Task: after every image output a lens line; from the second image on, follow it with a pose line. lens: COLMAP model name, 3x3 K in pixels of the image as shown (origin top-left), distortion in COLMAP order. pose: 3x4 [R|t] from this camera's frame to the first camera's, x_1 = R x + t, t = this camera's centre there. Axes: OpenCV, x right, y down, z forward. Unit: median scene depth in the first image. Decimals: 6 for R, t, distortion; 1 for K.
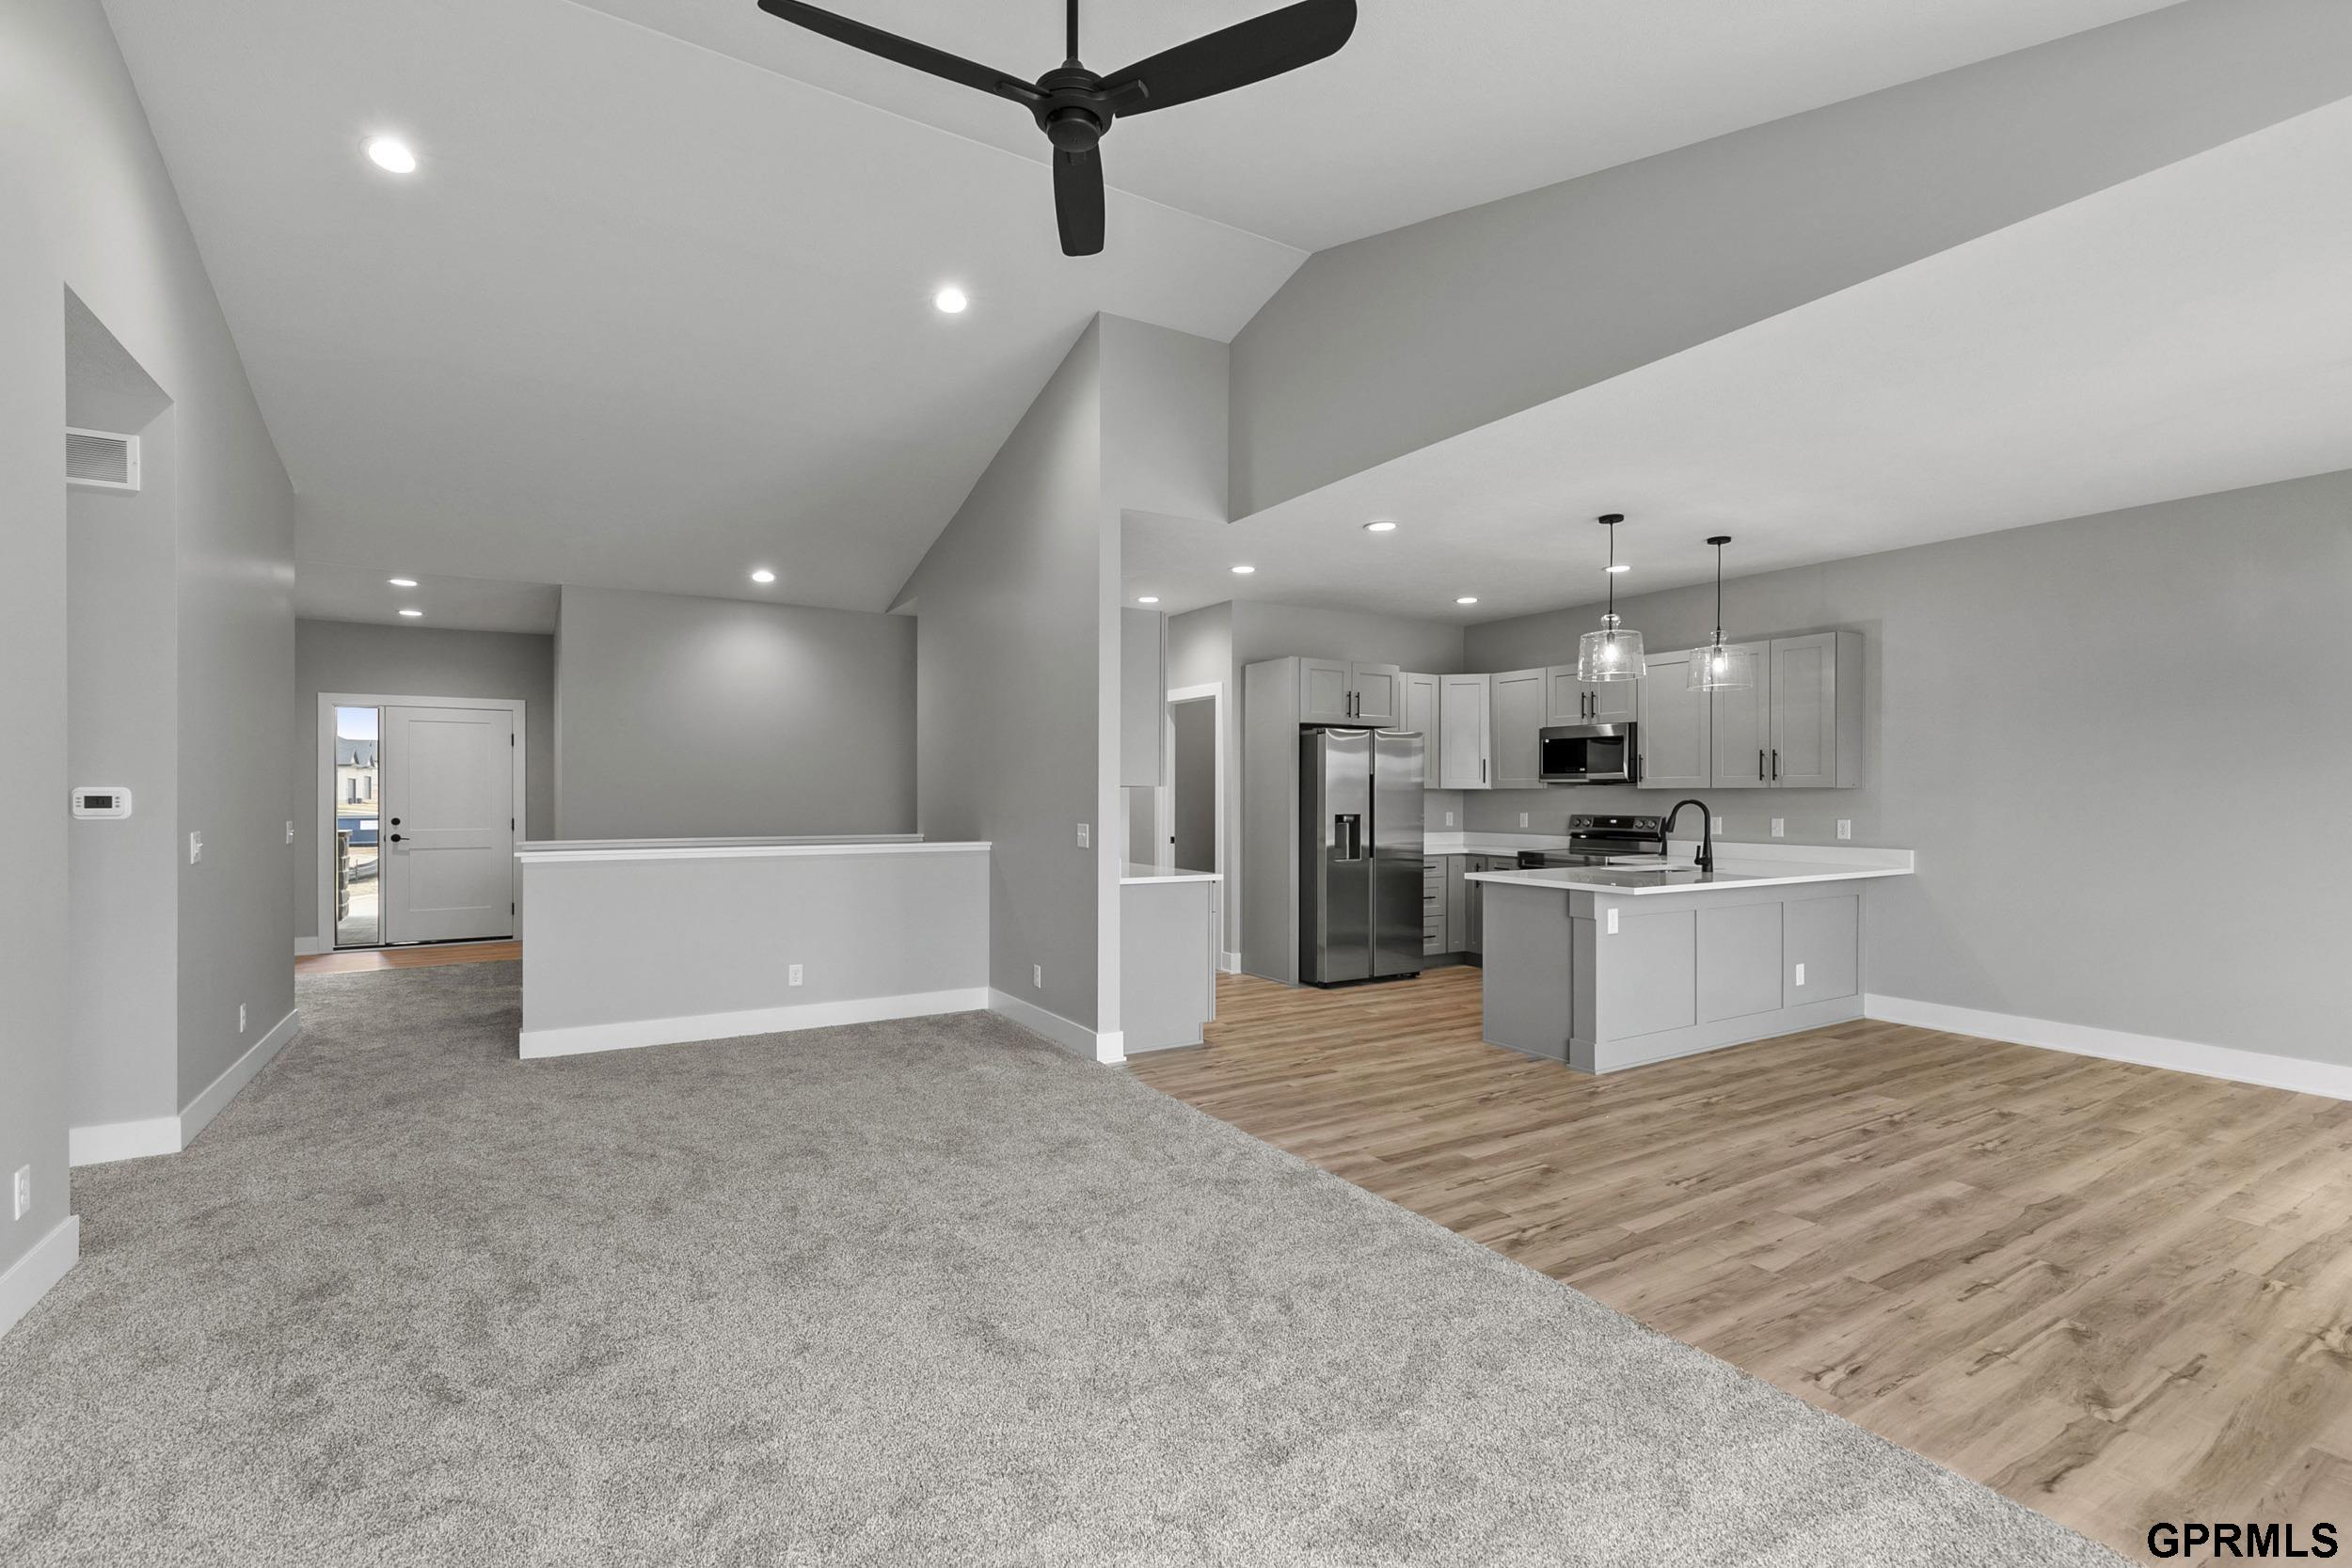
lens RADIAL K [[1063.0, 0, 1190.5], [0, 1063.0, 791.0], [0, 0, 1]] dist [0.011392, -0.000346]
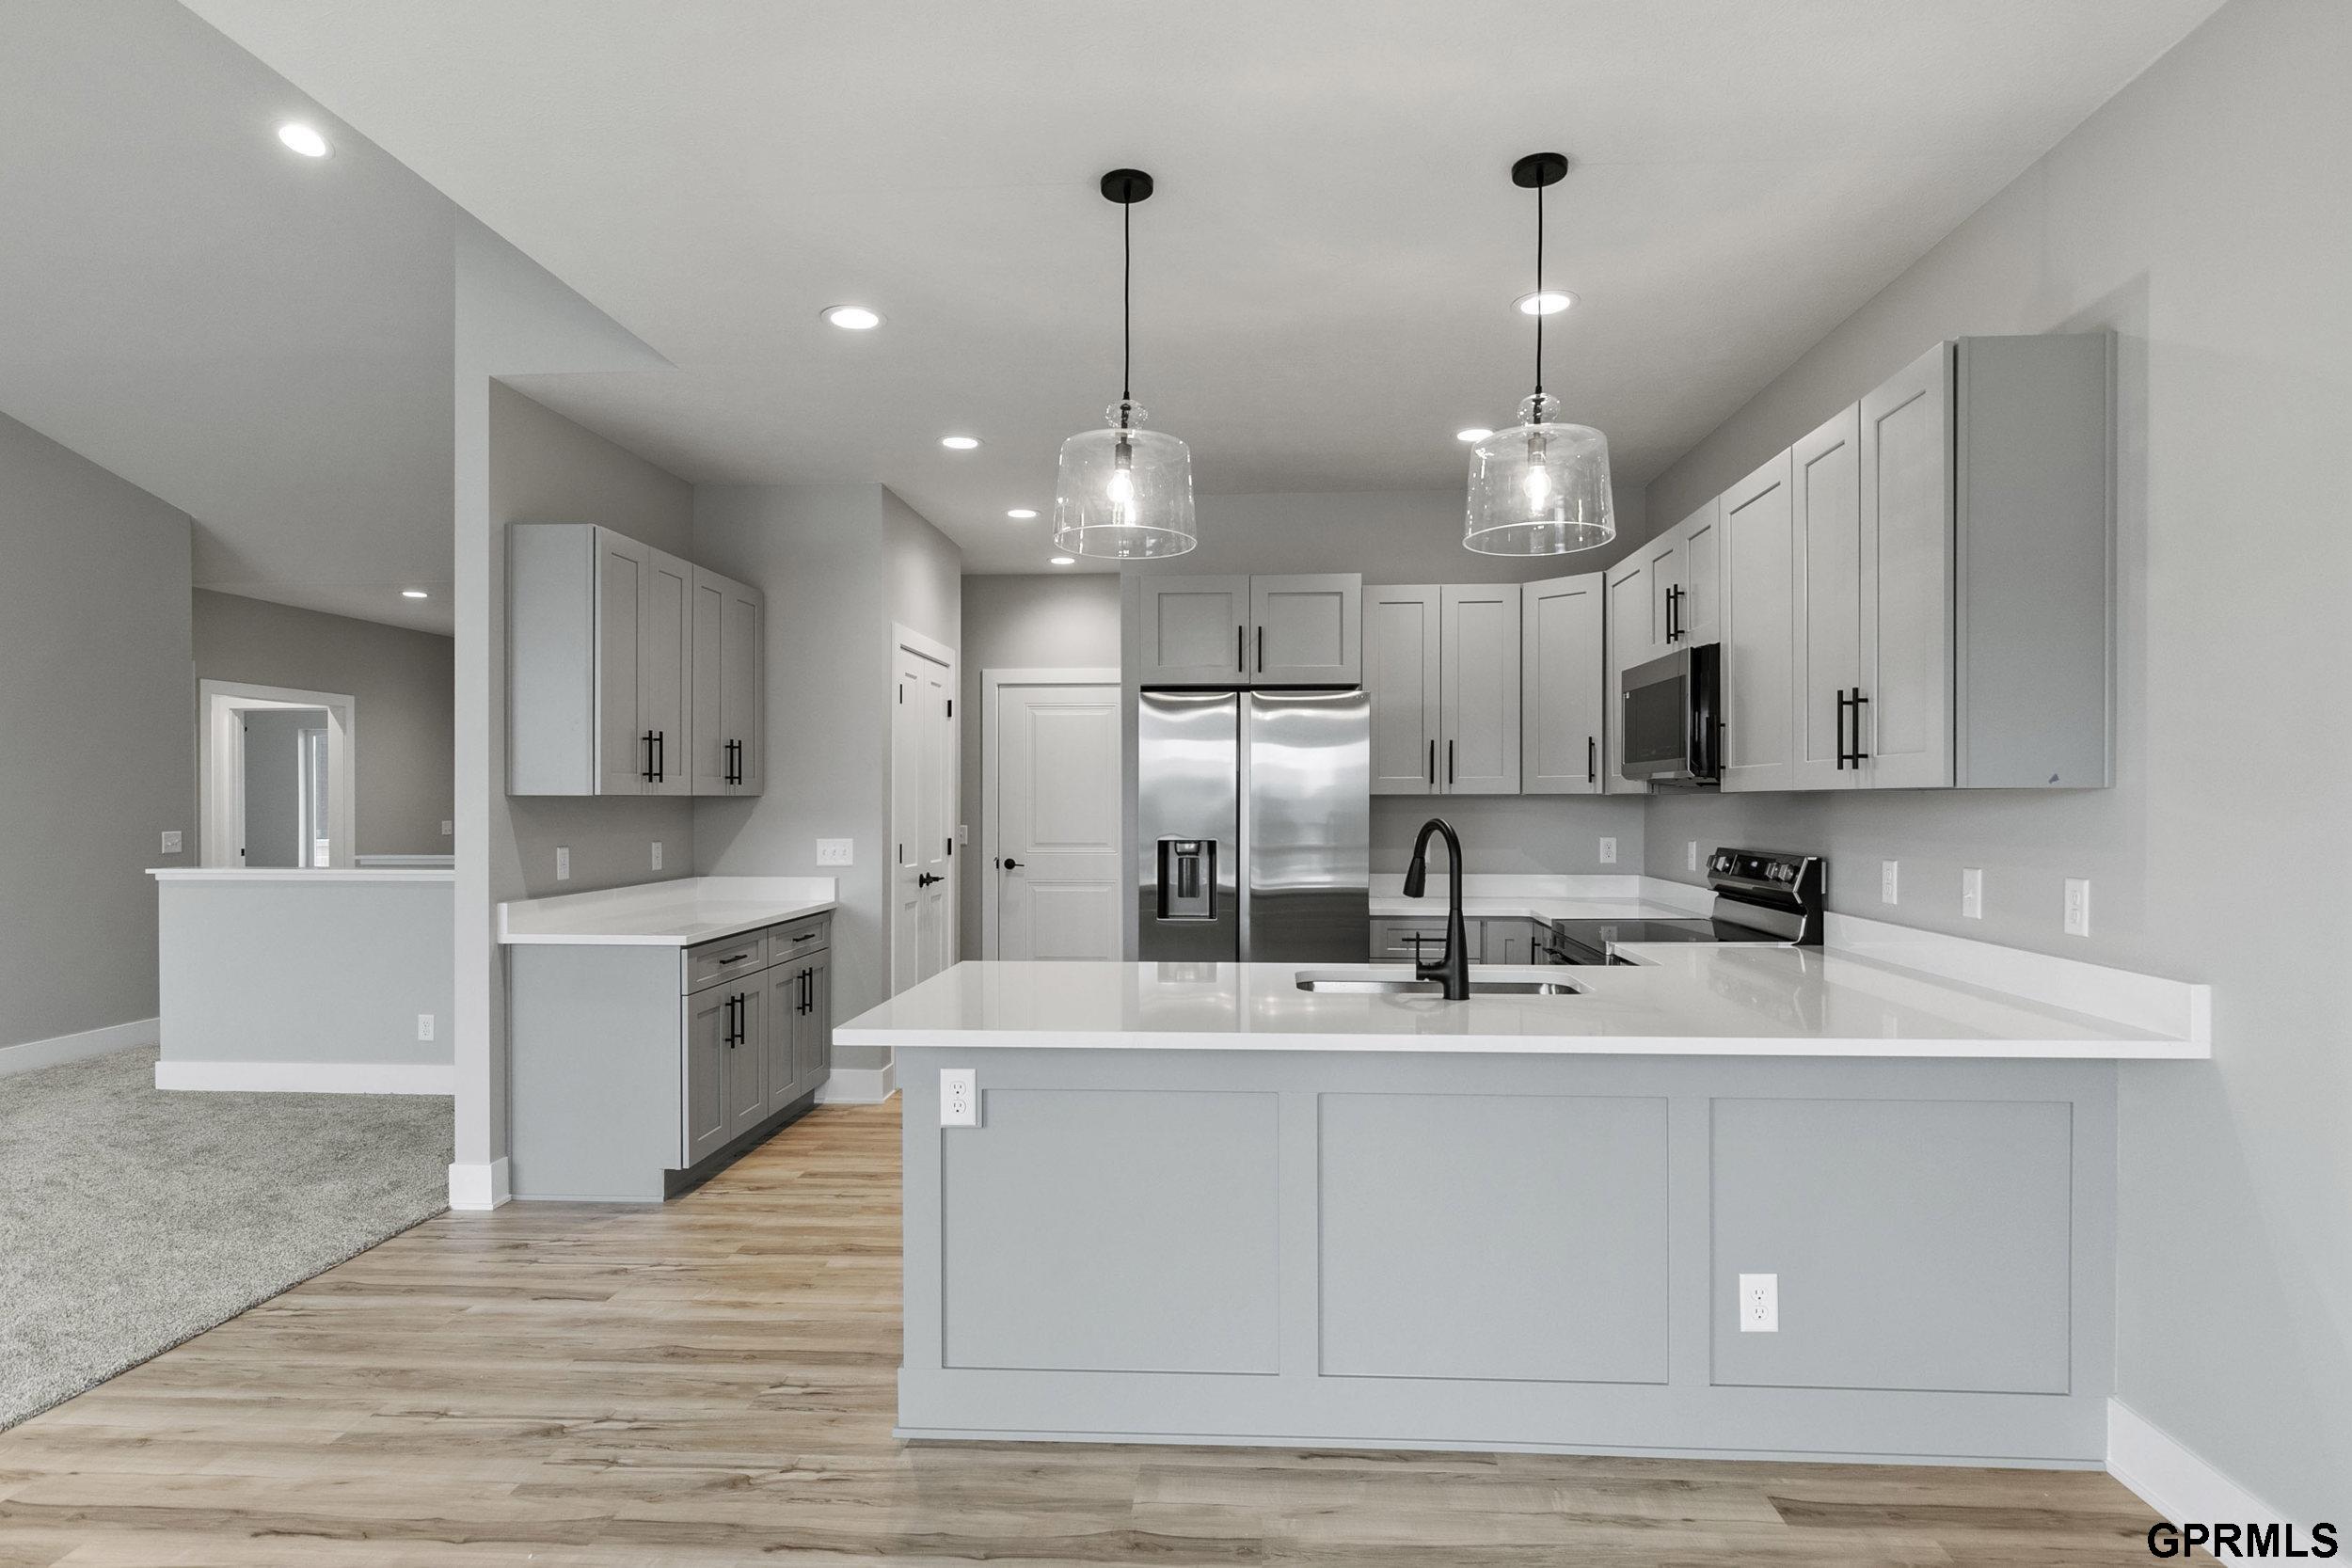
lens RADIAL K [[1268.0, 0, 1192.4], [0, 1268.0, 789.8], [0, 0, 1]] dist [0.005225, 0.000927]
pose [[0.818143, -0.006924, -0.574973, 0.648427], [0.002809, 0.999964, -0.008045, 0.000316], [0.575007, 0.004967, 0.818133, 0.522209]]
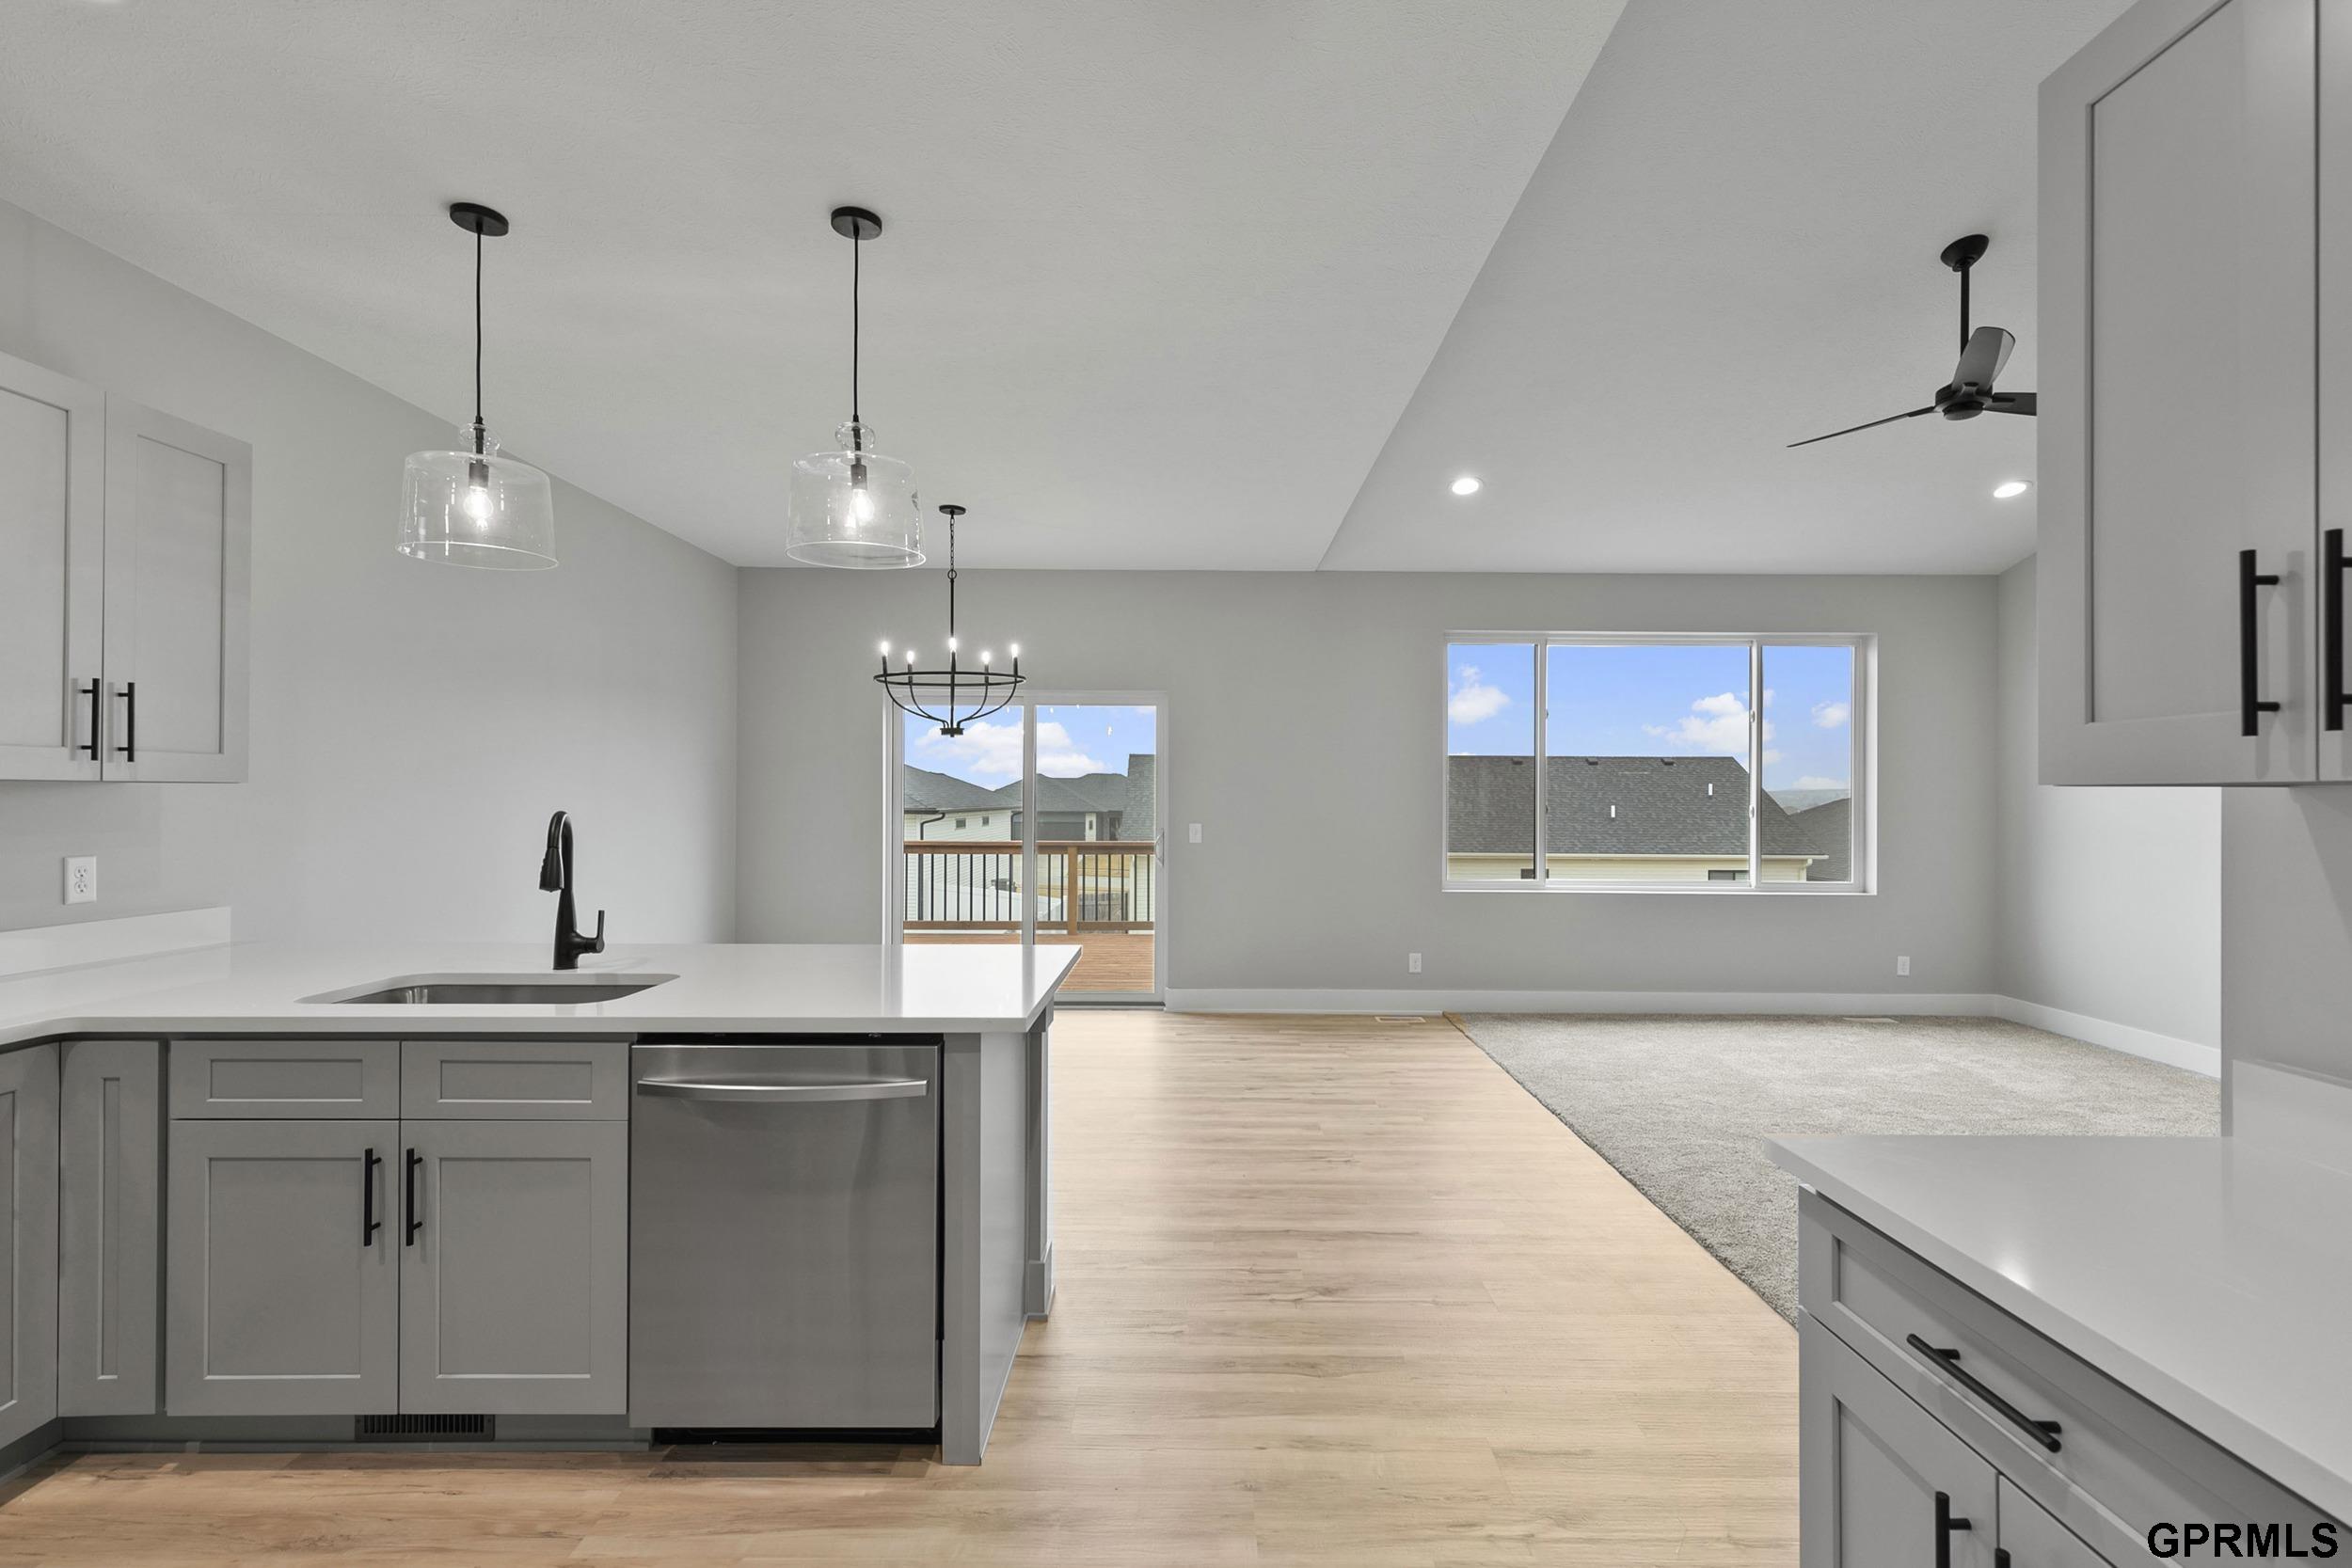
lens RADIAL K [[1063.0, 0, 1190.5], [0, 1063.0, 791.0], [0, 0, 1]] dist [0.011392, -0.000346]
pose [[-0.848864, -0.001537, 0.528609, 0.012868], [-0.006601, 0.999949, -0.007692, 0.001454], [-0.528570, -0.010018, -0.848830, 1.191377]]
